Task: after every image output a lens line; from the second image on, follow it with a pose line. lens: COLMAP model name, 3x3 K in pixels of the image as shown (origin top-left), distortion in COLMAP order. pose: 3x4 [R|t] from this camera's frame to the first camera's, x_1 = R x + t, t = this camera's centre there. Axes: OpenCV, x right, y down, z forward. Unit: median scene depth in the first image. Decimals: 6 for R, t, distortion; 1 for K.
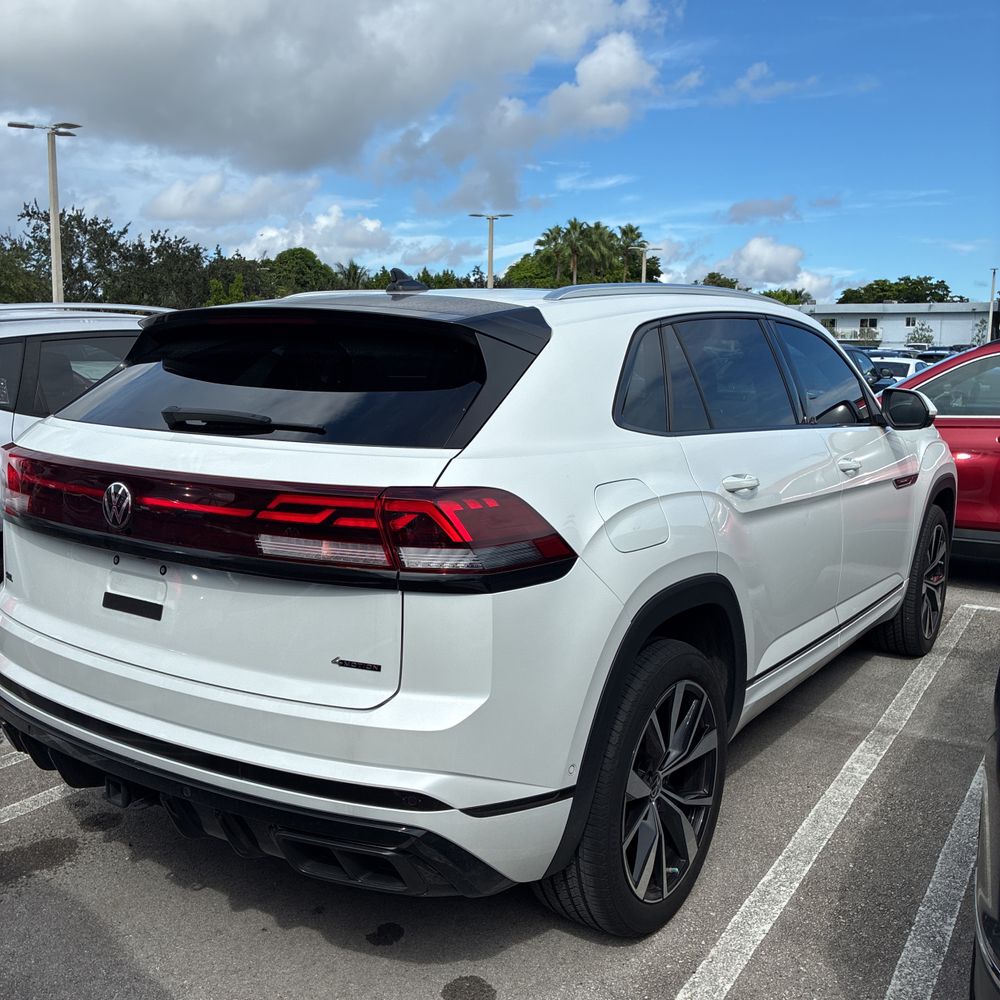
lens RADIAL K [[1027.5, 0, 495.1], [0, 1027.5, 502.9], [0, 0, 1]] dist [0.020255, 0.000000]
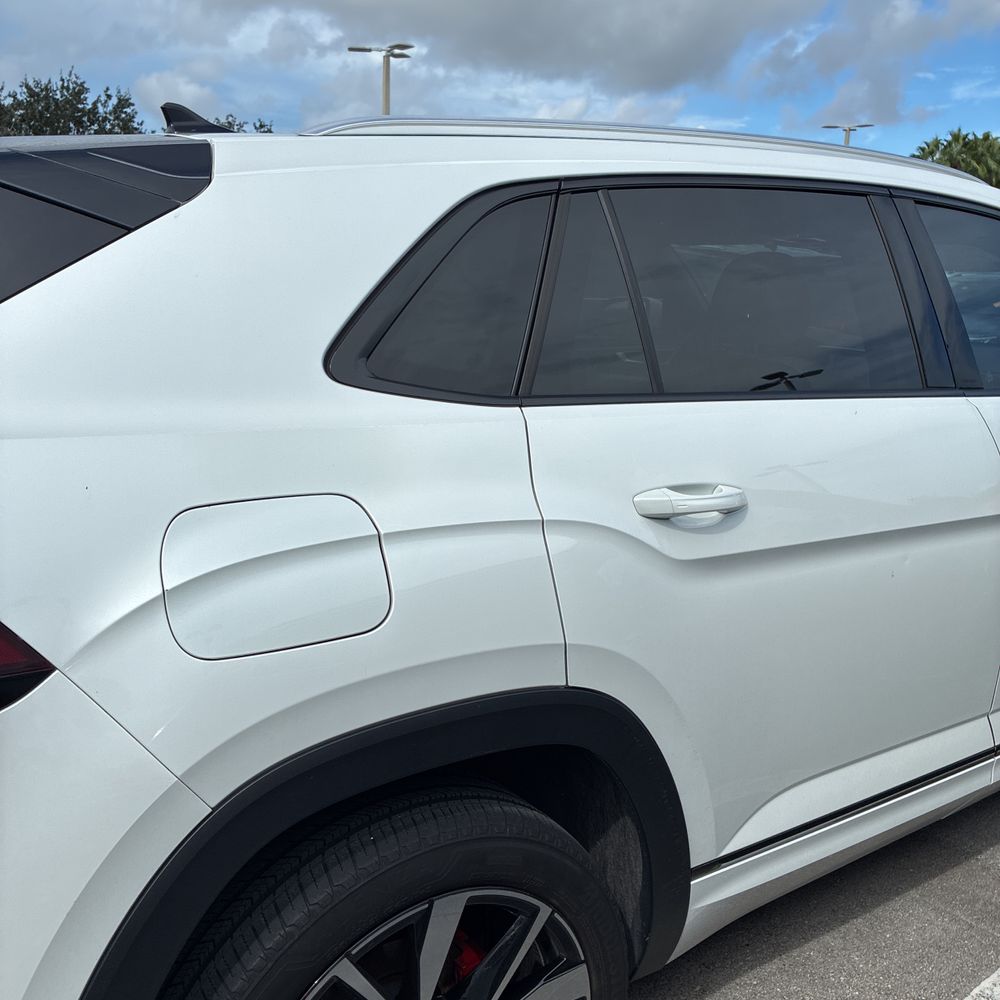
lens RADIAL K [[1027.5, 0, 499.8], [0, 1027.5, 495.9], [0, 0, 1]] dist [0.020255, 0.000000]
pose [[0.944374, 0.084111, -0.317935, 0.303238], [-0.064379, 0.995318, 0.072089, -0.051446], [0.322510, -0.047611, 0.945368, 0.469475]]
